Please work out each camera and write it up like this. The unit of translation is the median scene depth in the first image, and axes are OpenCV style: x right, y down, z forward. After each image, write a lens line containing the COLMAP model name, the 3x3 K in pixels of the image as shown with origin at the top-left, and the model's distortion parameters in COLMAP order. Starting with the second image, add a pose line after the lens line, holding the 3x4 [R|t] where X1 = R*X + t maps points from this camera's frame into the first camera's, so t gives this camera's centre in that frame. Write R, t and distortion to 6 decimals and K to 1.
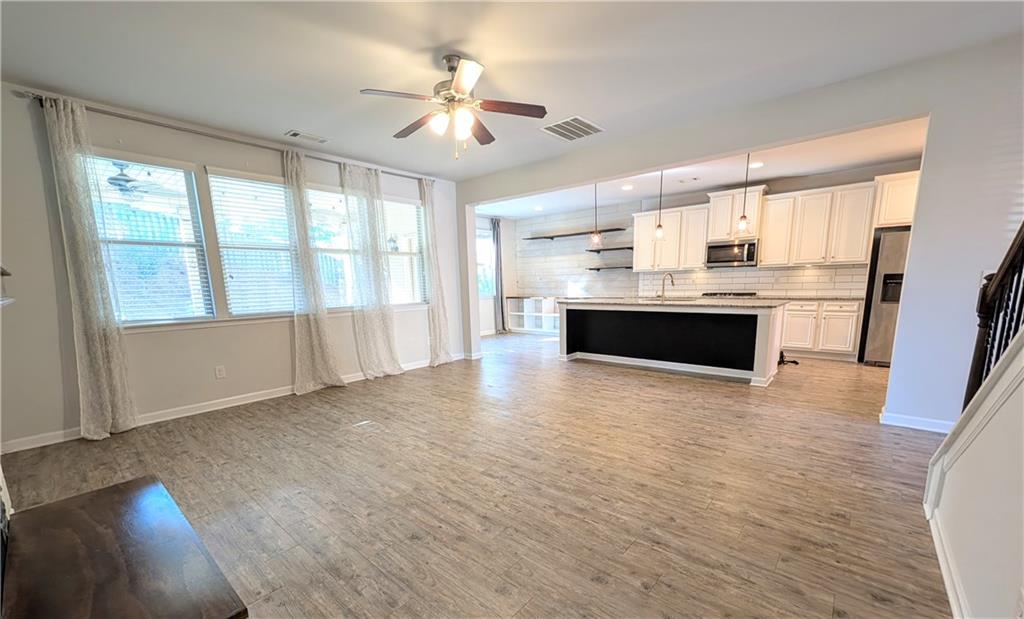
lens RADIAL K [[402.4, 0, 511.0], [0, 402.4, 353.1], [0, 0, 1]] dist [-0.001729, -0.000143]
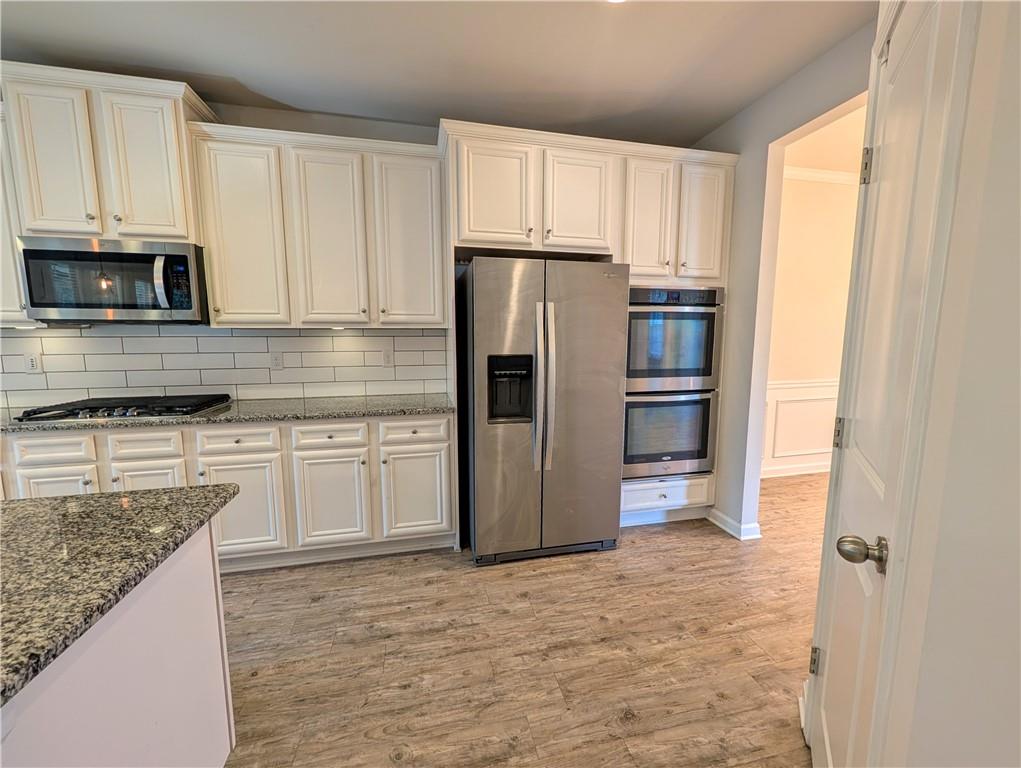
lens RADIAL K [[405.2, 0, 509.4], [0, 405.2, 382.2], [0, 0, 1]] dist [0.003535, 0.000150]
pose [[0.590403, -0.075495, 0.803570, 0.508060], [0.129824, 0.991535, -0.002230, -0.139526], [-0.796599, 0.105639, 0.595206, 0.620471]]
